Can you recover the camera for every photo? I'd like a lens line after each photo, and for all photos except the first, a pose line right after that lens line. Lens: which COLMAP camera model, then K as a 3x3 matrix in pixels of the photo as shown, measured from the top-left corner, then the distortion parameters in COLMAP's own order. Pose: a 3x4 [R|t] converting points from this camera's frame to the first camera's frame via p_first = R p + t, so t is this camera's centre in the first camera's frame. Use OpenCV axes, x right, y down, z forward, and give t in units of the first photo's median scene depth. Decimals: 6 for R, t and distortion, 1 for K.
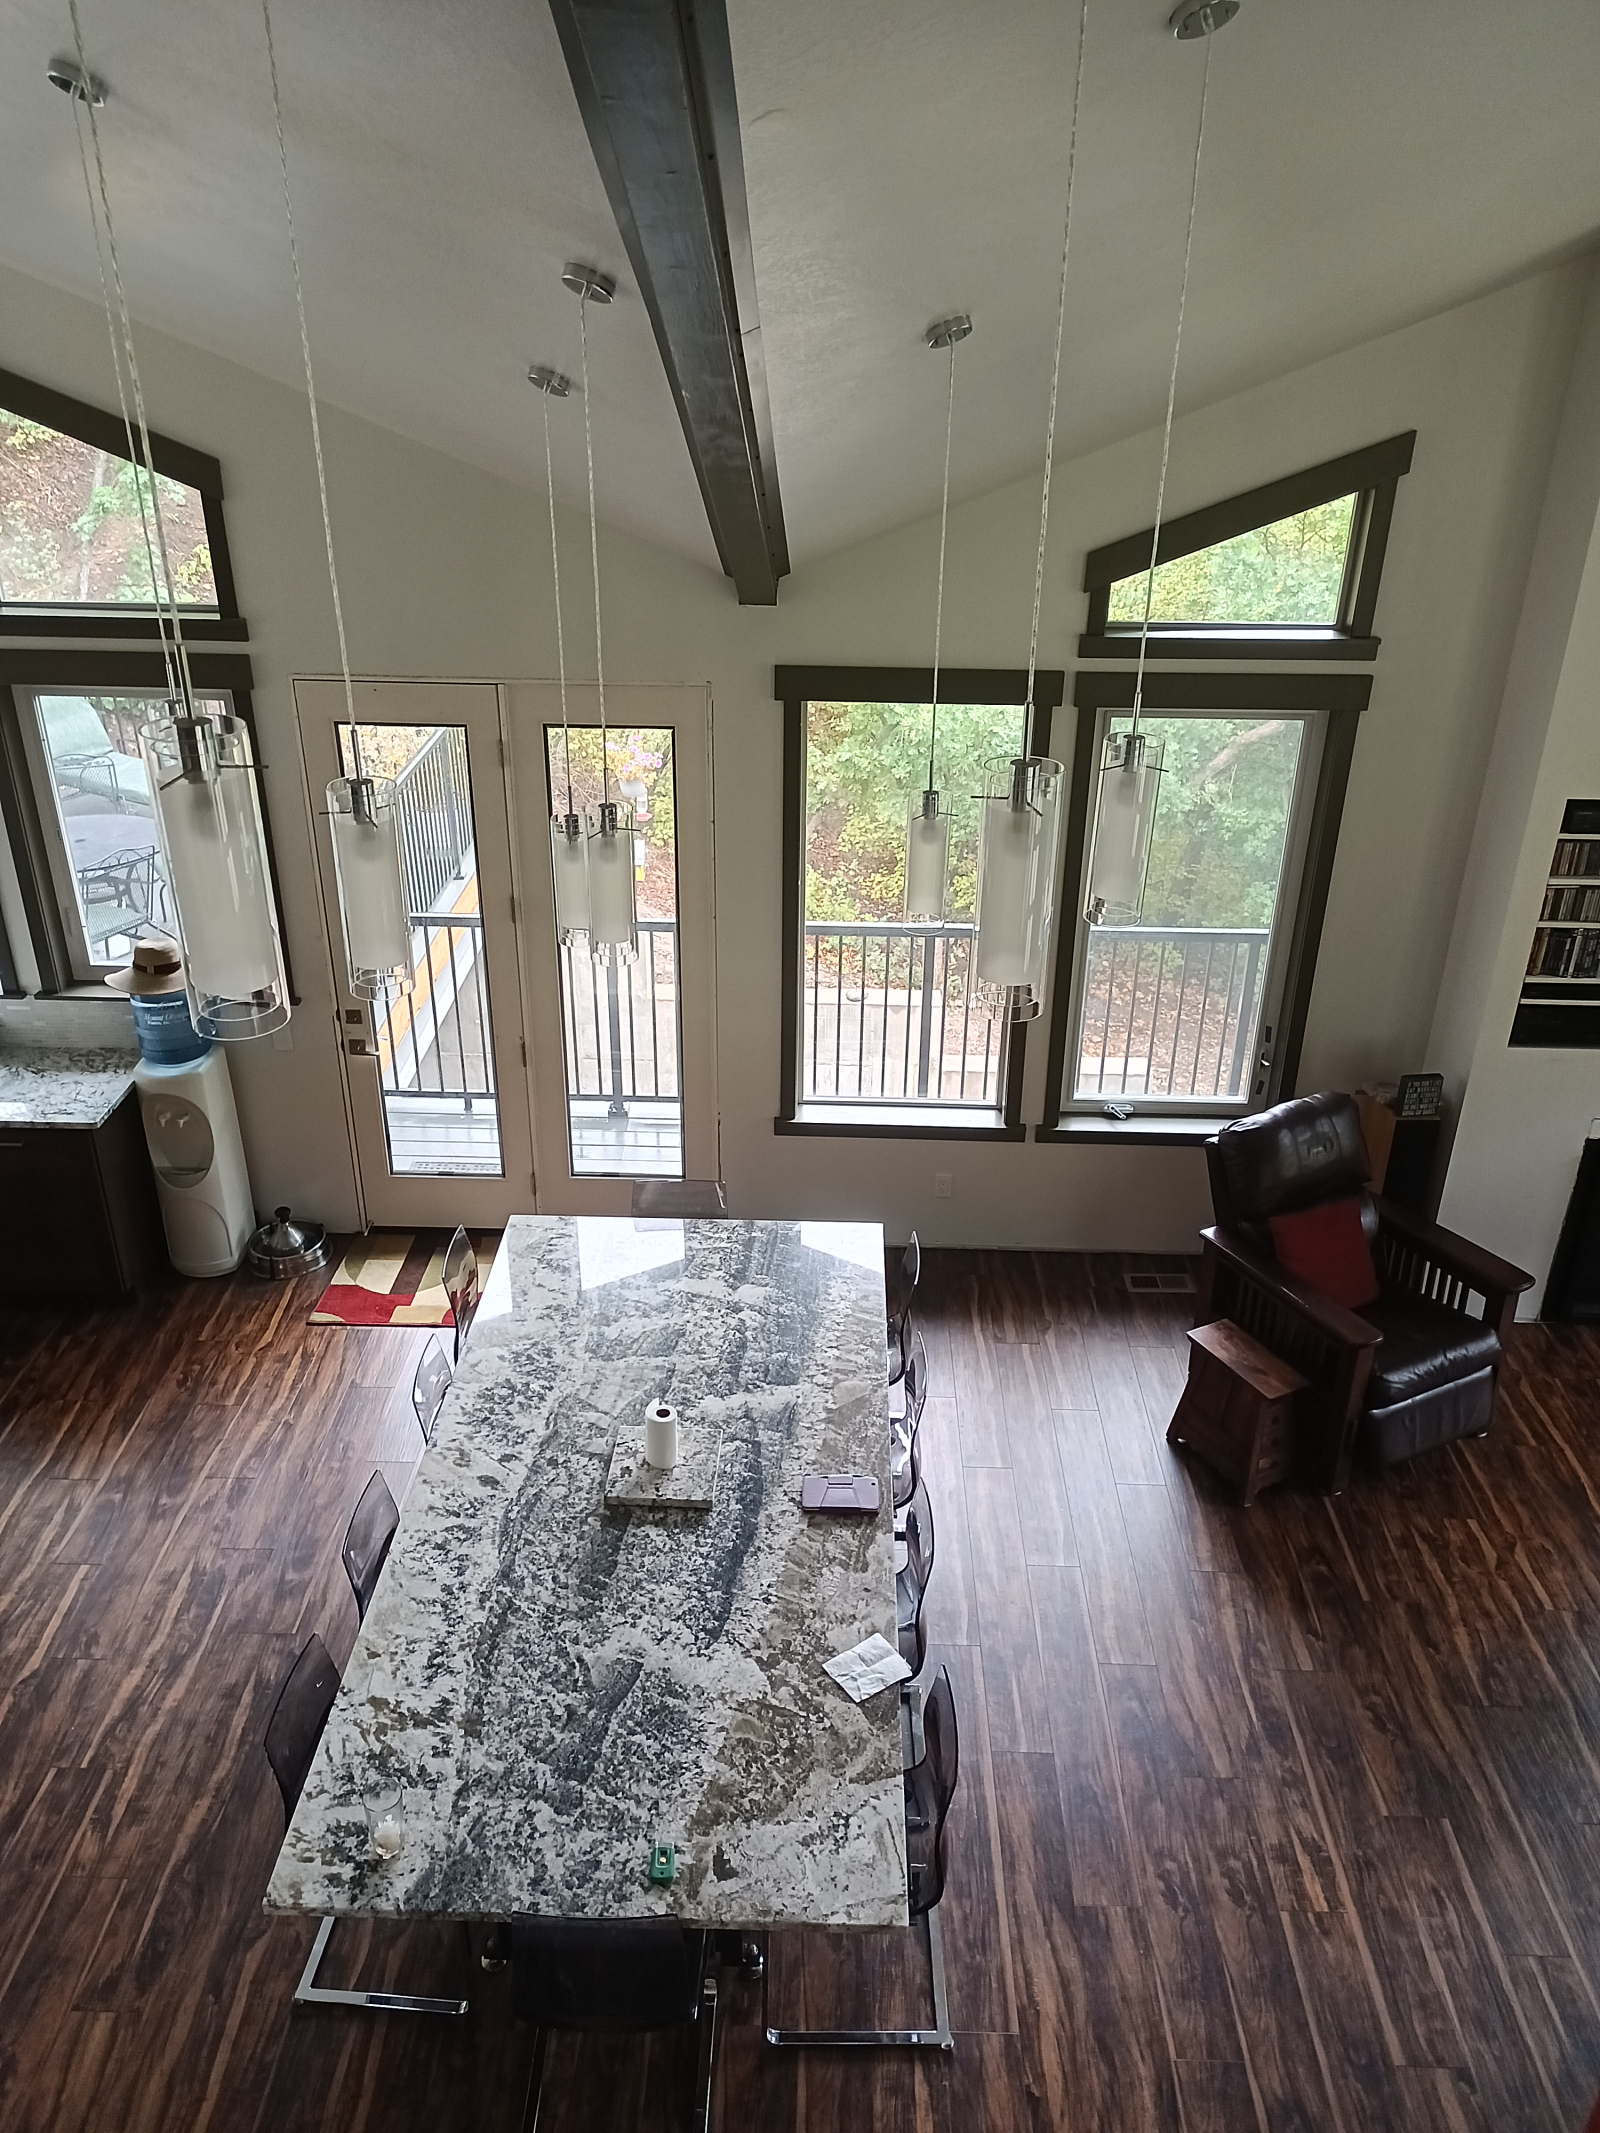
lens RADIAL K [[1553.2, 0, 803.5], [0, 1553.2, 1053.6], [0, 0, 1]] dist [0.014792, -0.041826]
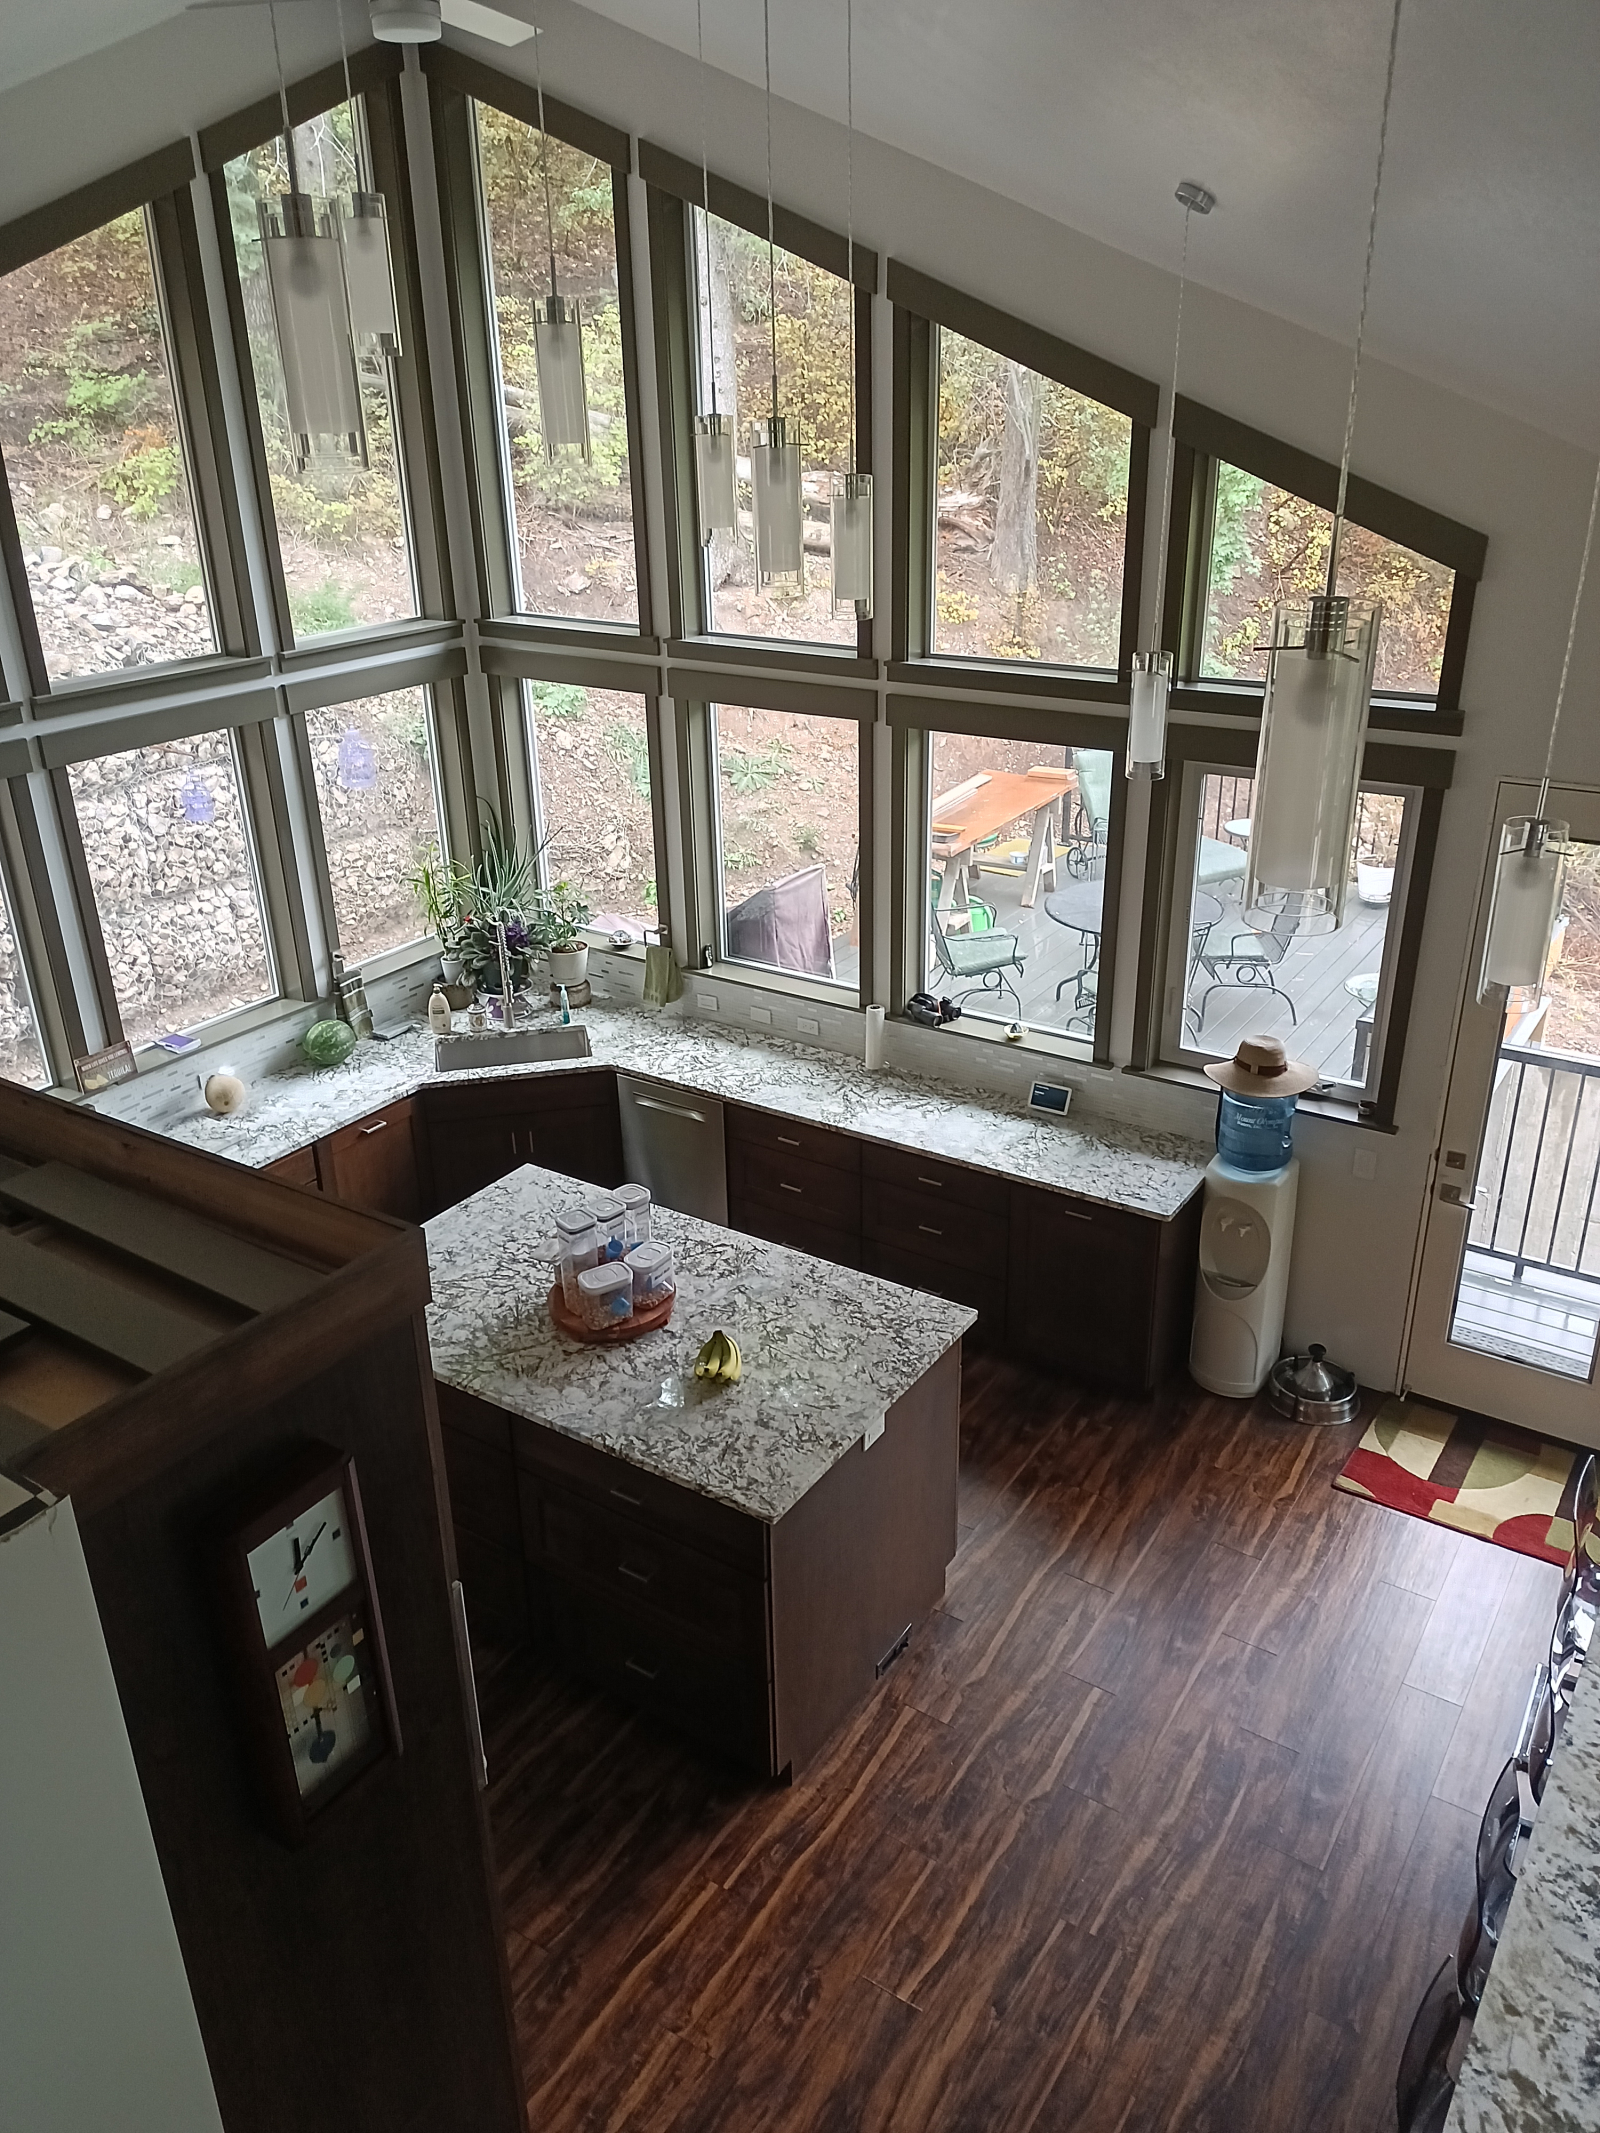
lens RADIAL K [[1553.2, 0, 800.9], [0, 1553.2, 1067.5], [0, 0, 1]] dist [0.014792, -0.041826]
pose [[0.837253, 0.194843, -0.510924, -0.177785], [-0.213144, 0.976745, 0.023207, -0.018958], [0.503565, 0.089470, 0.859312, 0.056785]]
